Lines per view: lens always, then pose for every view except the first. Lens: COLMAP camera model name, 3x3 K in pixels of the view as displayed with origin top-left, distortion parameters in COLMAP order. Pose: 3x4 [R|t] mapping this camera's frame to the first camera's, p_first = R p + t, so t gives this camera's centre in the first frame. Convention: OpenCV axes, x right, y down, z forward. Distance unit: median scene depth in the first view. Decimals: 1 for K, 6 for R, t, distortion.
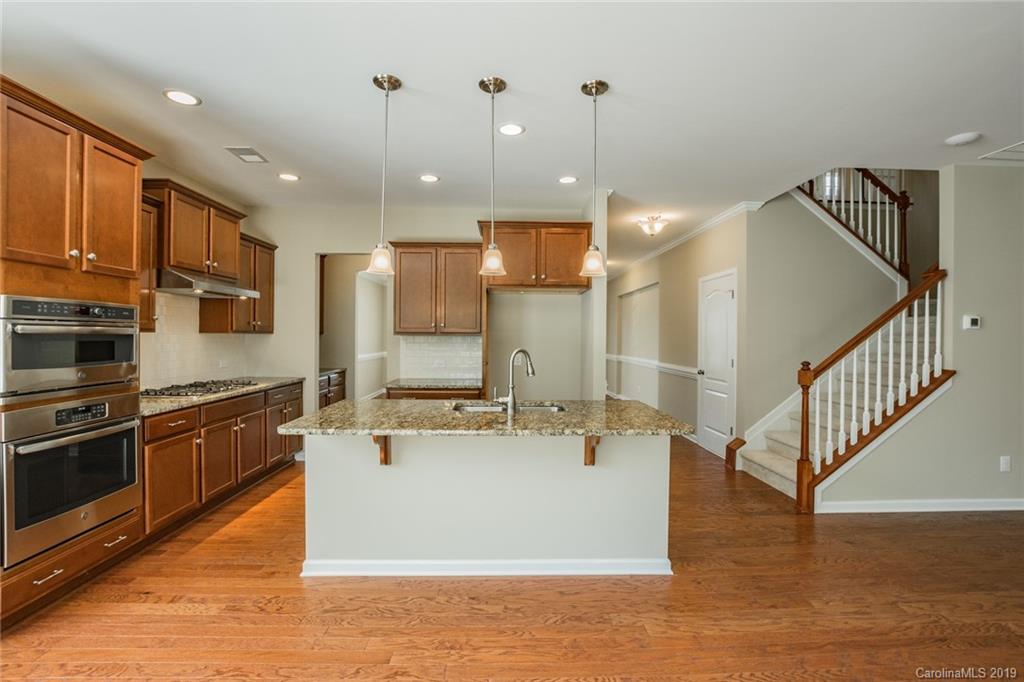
lens RADIAL K [[462.6, 0, 509.2], [0, 462.6, 339.7], [0, 0, 1]] dist [-0.040422, 0.010540]
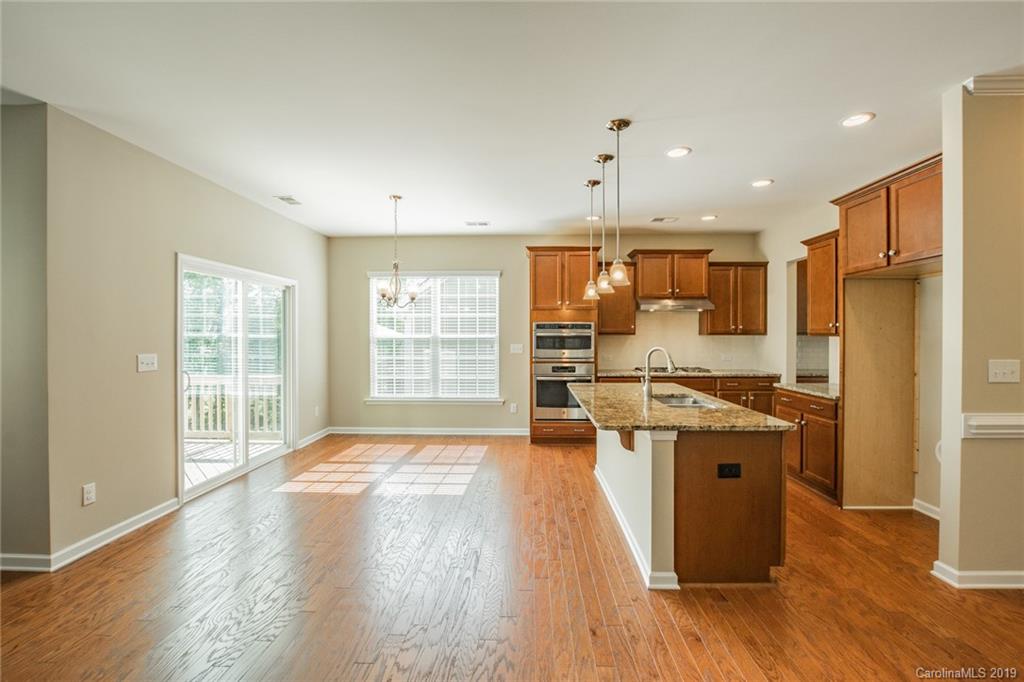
lens RADIAL K [[452.2, 0, 512.0], [0, 452.2, 341.0], [0, 0, 1]] dist [-0.047765, 0.011820]
pose [[-0.060747, 0.006946, -0.998129, 1.044490], [-0.008823, 0.999933, 0.007496, -0.001664], [0.998114, 0.009261, -0.060682, 0.622516]]
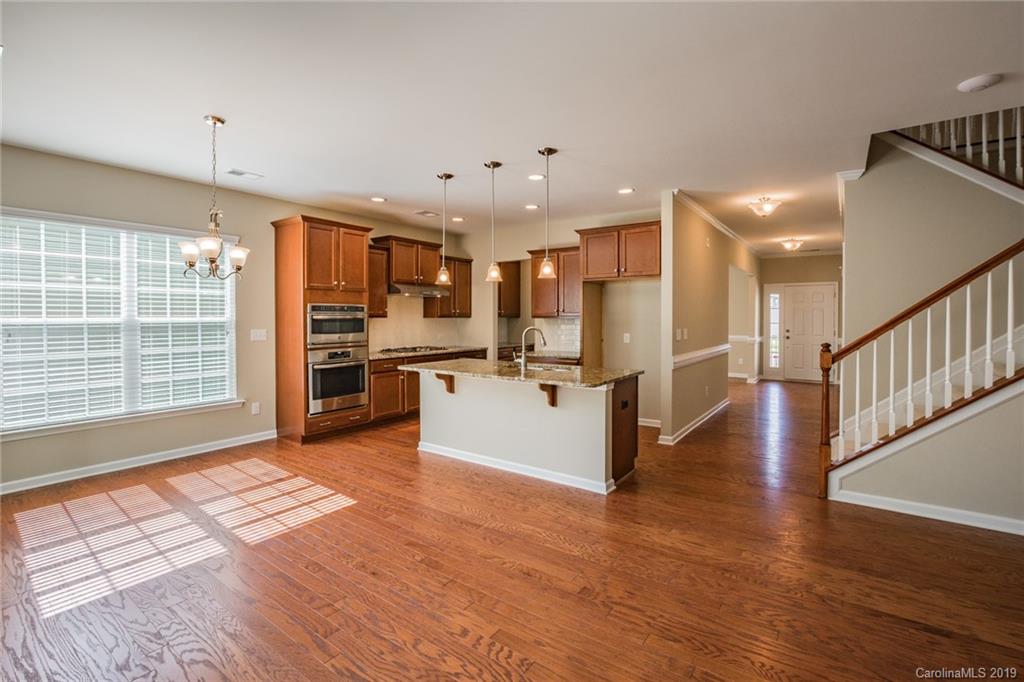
lens RADIAL K [[459.9, 0, 506.3], [0, 459.9, 328.5], [0, 0, 1]] dist [-0.043183, 0.009386]
pose [[0.790236, 0.006995, -0.612763, 0.769006], [0.001430, 0.999911, 0.013259, 0.003181], [0.612801, -0.011354, 0.790155, -0.195510]]
